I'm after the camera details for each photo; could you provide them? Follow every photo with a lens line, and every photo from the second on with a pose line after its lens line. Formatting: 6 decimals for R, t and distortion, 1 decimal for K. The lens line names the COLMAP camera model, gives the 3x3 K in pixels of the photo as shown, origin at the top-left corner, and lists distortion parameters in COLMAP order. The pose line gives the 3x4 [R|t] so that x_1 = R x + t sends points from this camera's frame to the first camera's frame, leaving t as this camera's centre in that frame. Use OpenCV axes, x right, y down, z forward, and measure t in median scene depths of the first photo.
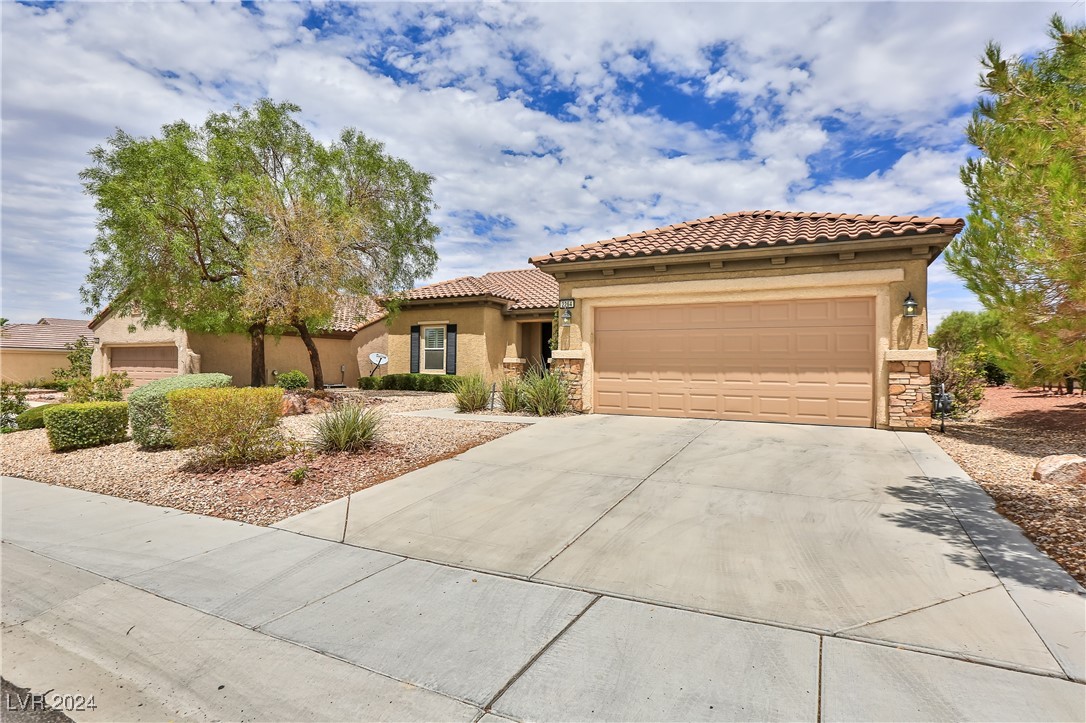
lens RADIAL K [[558.9, 0, 540.8], [0, 558.9, 385.1], [0, 0, 1]] dist [-0.061669, 0.031886]
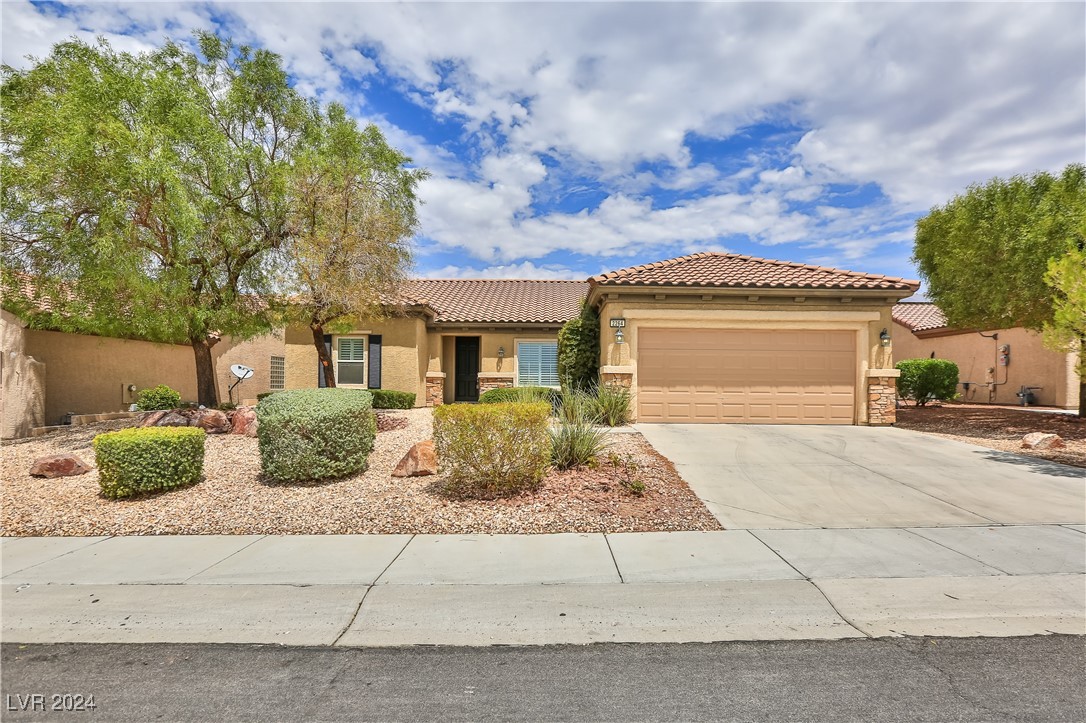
lens RADIAL K [[563.0, 0, 544.0], [0, 563.0, 409.5], [0, 0, 1]] dist [-0.033910, 0.007391]
pose [[0.887887, -0.021746, 0.459548, -0.592413], [0.014133, 0.999700, 0.020000, -0.000915], [-0.459845, -0.011263, 0.887928, 0.089289]]
